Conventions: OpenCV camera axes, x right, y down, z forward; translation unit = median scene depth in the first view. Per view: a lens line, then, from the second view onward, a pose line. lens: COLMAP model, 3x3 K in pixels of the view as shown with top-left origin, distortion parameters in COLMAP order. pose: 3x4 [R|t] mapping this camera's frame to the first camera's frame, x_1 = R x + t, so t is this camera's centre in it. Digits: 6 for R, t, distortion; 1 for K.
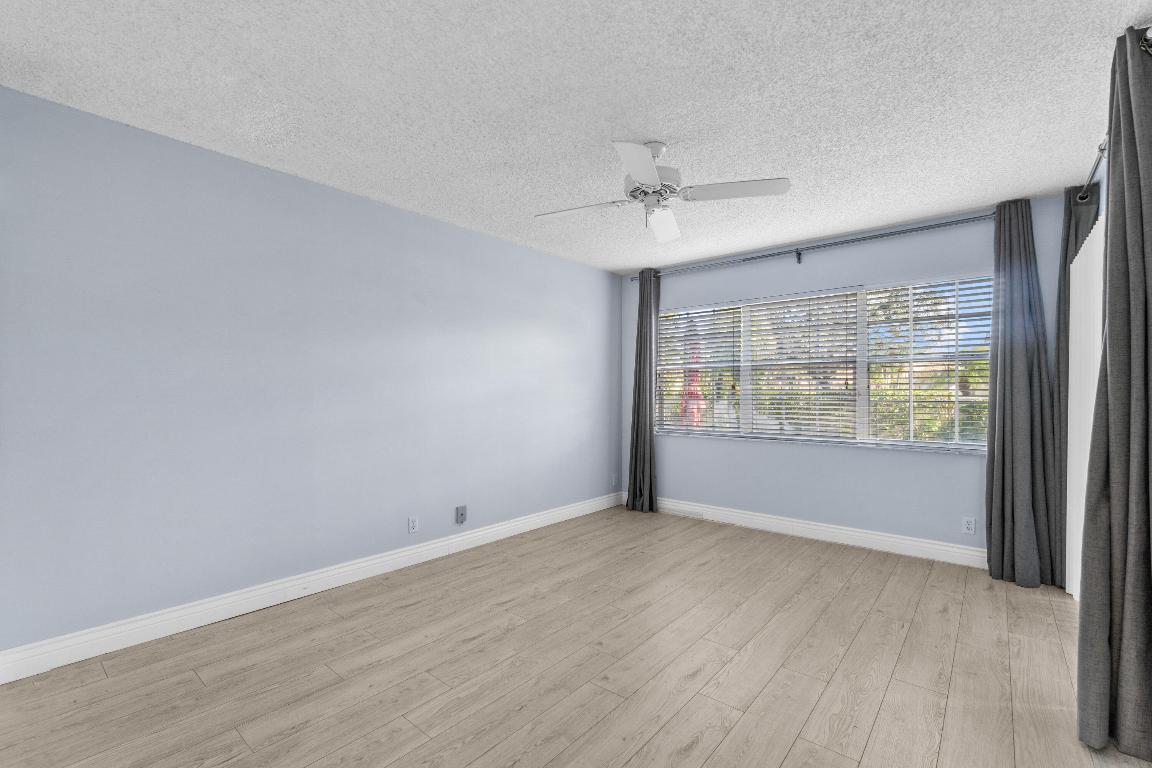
lens RADIAL K [[500.2, 0, 573.7], [0, 500.2, 391.0], [0, 0, 1]] dist [-0.001480, -0.001047]
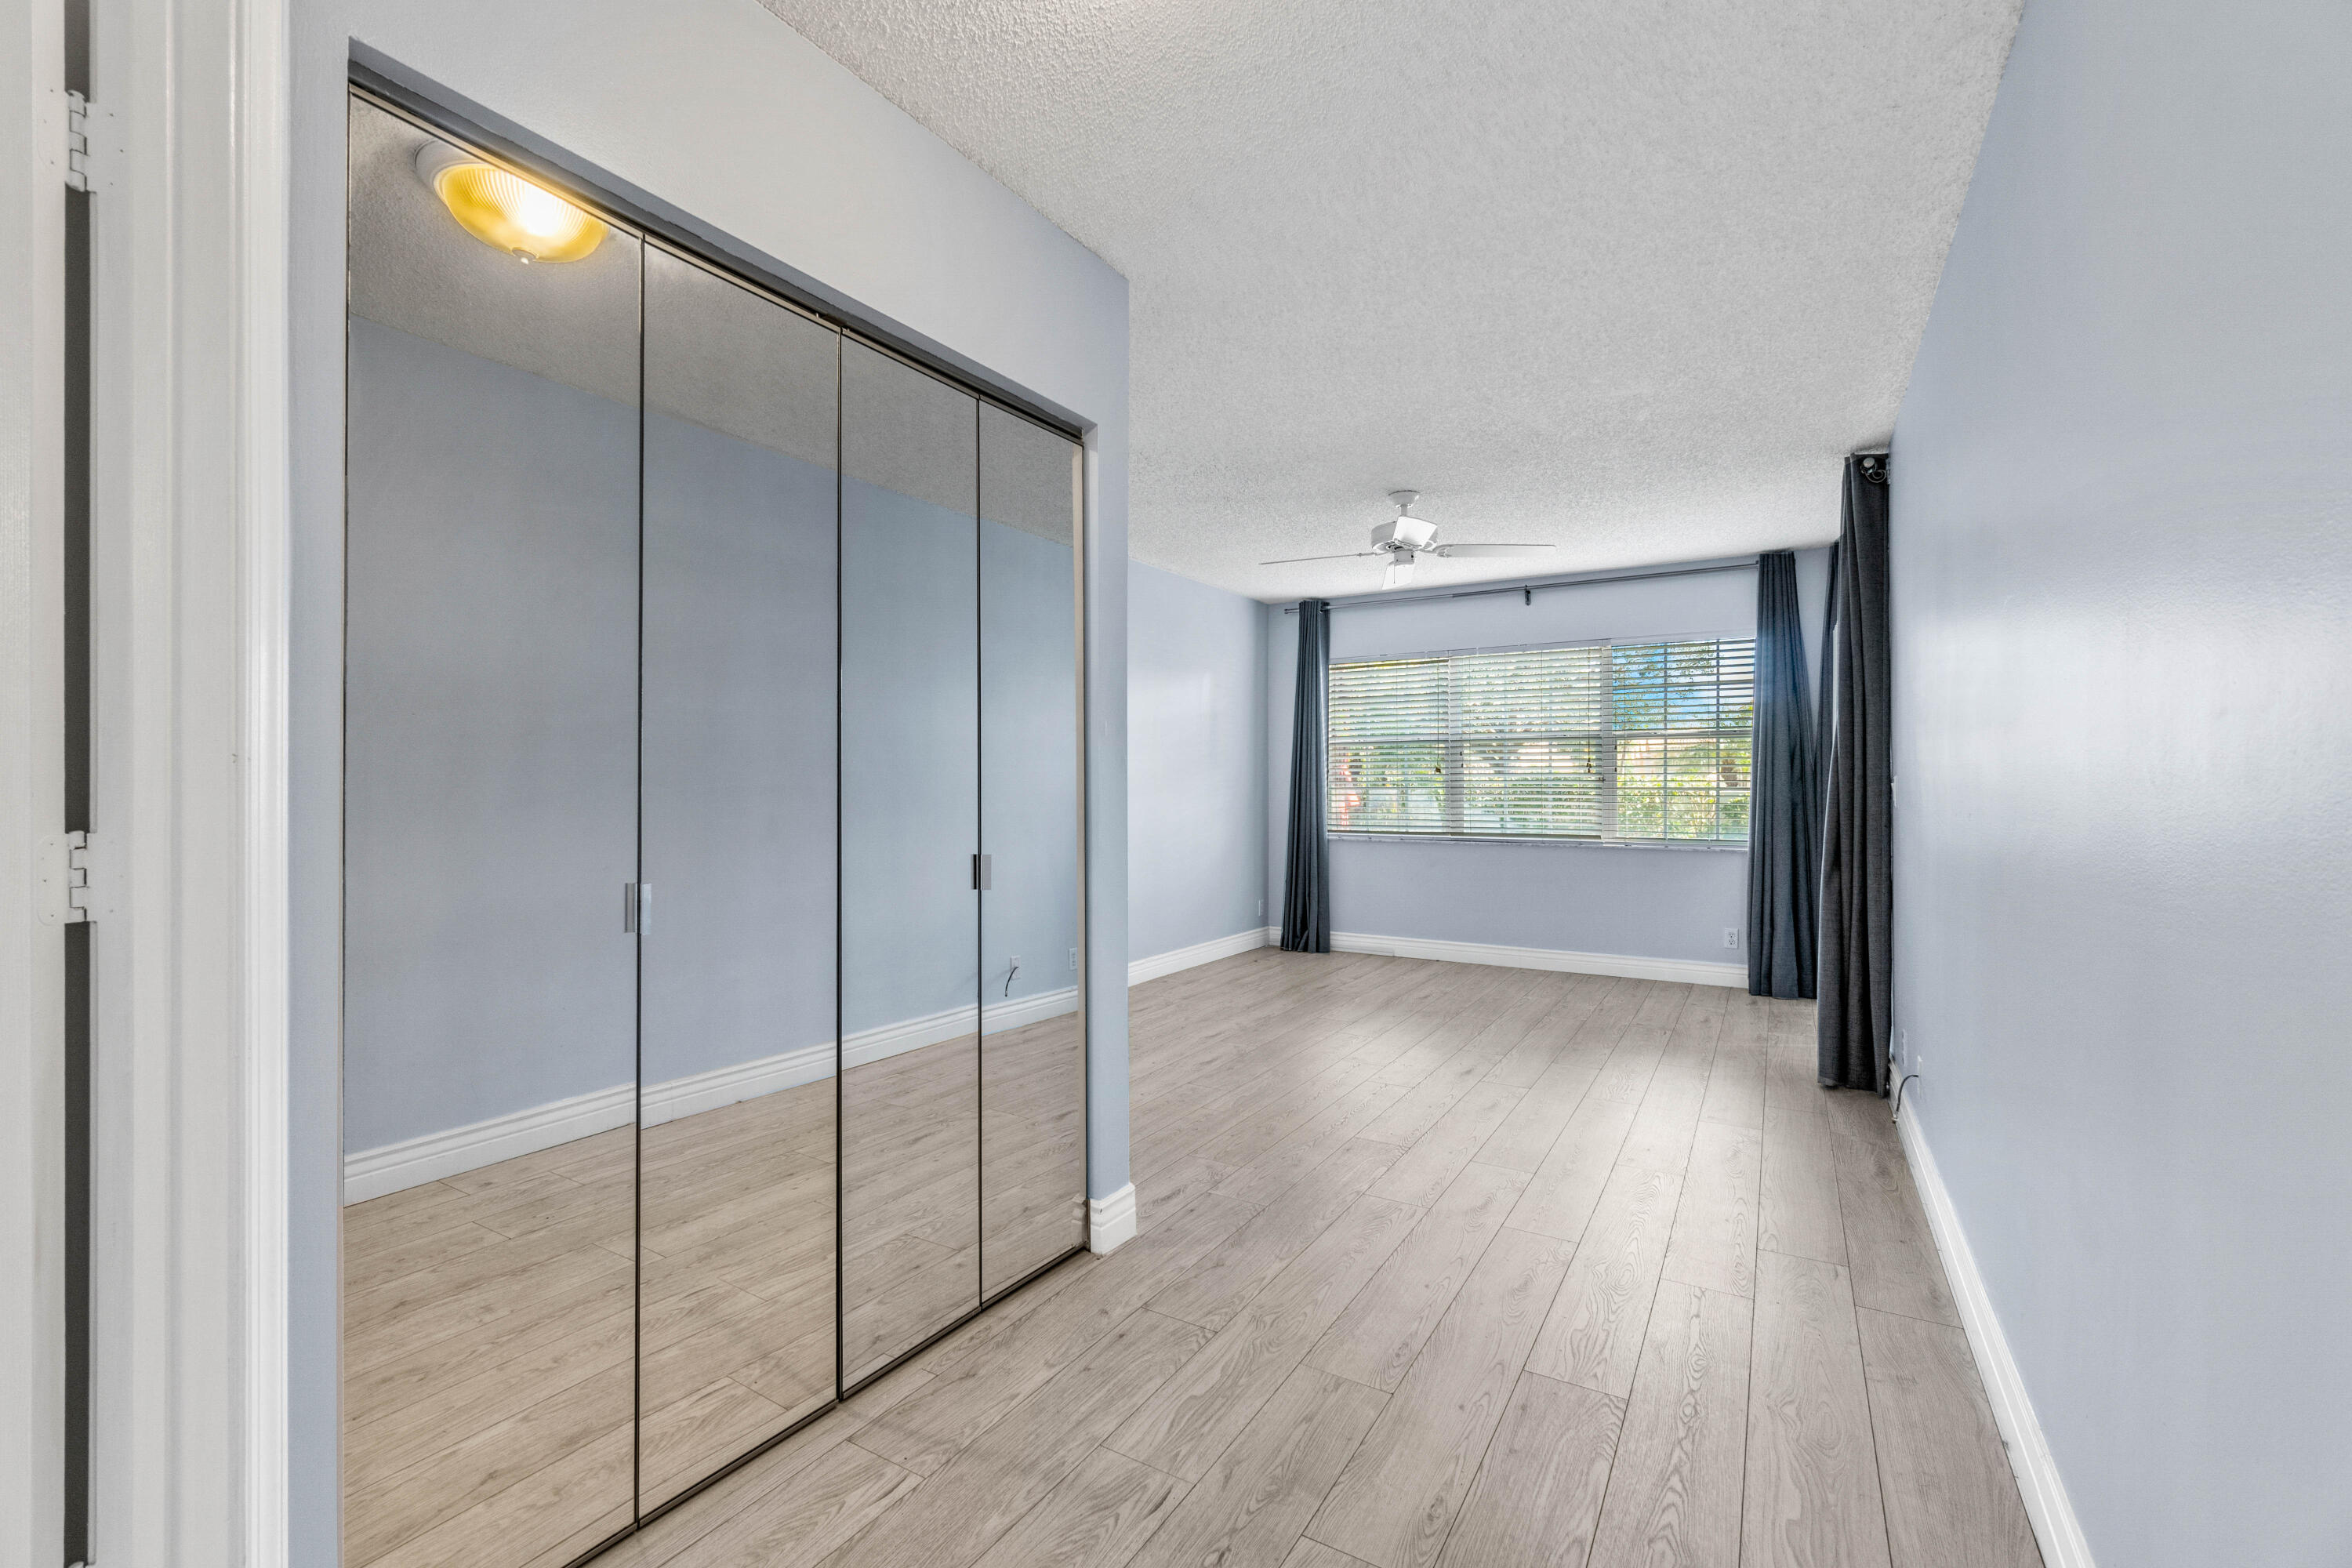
lens RADIAL K [[1026.7, 0, 1165.9], [0, 1026.7, 783.6], [0, 0, 1]] dist [-0.003260, -0.000411]
pose [[0.987116, -0.001707, 0.159995, -0.330839], [0.001715, 0.999999, 0.000088, 0.010801], [-0.159995, 0.000188, 0.987118, -0.430843]]
